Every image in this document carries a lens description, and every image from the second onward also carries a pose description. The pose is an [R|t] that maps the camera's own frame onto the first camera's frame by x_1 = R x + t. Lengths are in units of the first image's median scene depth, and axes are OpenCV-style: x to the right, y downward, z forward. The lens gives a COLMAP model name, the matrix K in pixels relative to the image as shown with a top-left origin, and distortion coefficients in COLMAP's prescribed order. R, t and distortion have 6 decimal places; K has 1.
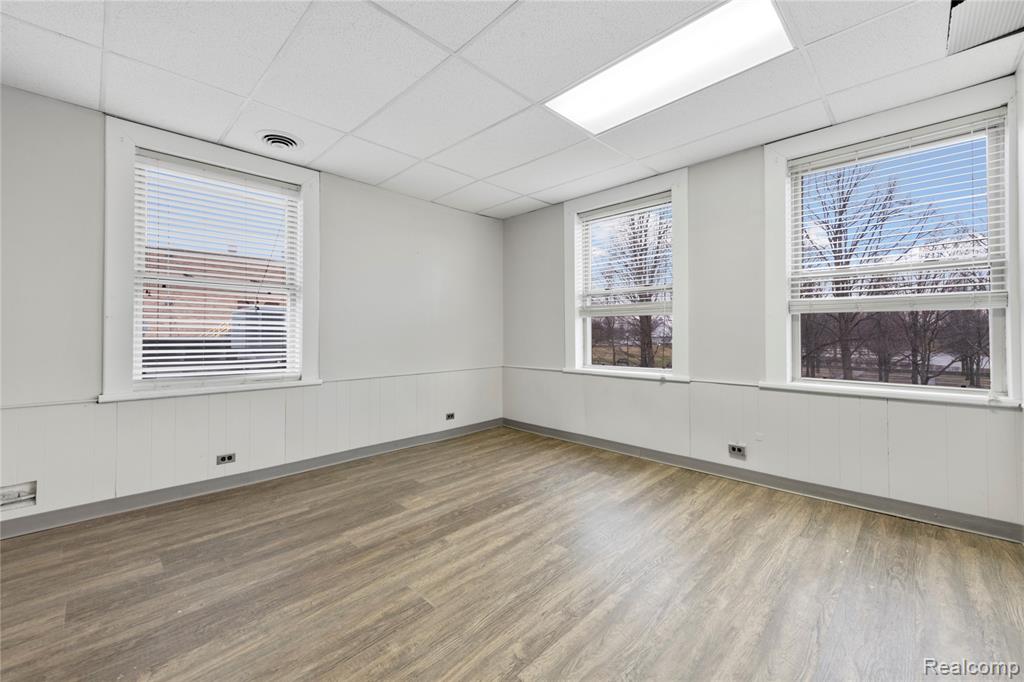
lens RADIAL K [[409.7, 0, 510.7], [0, 409.7, 334.7], [0, 0, 1]] dist [-0.000685, -0.000046]
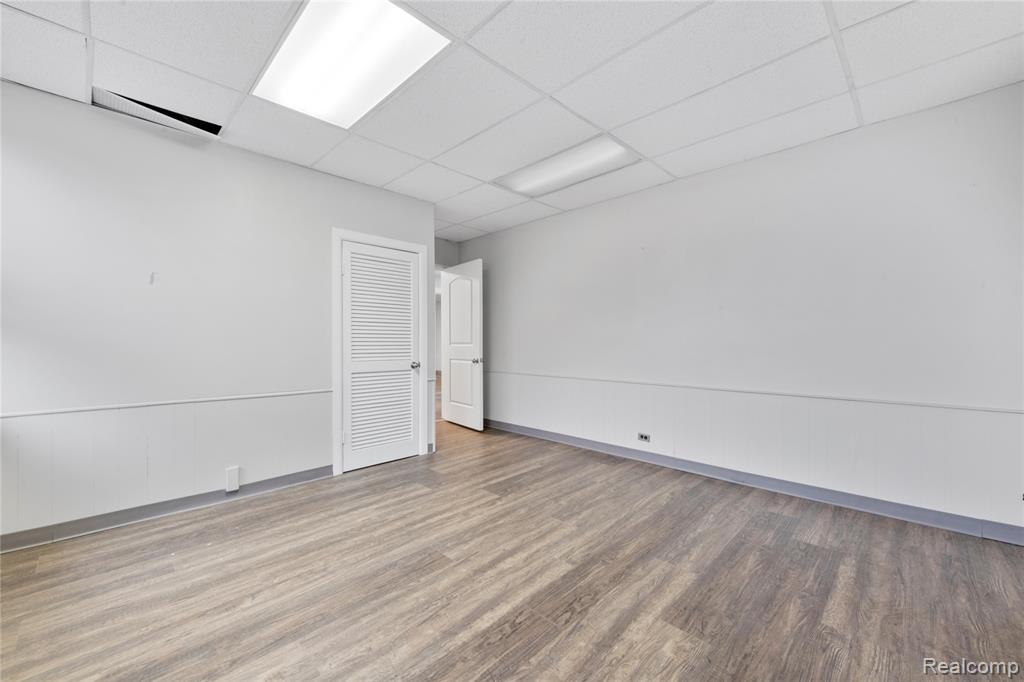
lens RADIAL K [[409.7, 0, 513.4], [0, 409.7, 339.9], [0, 0, 1]] dist [-0.000685, -0.000046]
pose [[-0.999966, 0.007779, -0.002617, -0.034669], [0.007781, 0.999969, -0.000791, -0.003080], [0.002611, -0.000811, -0.999996, 1.979824]]
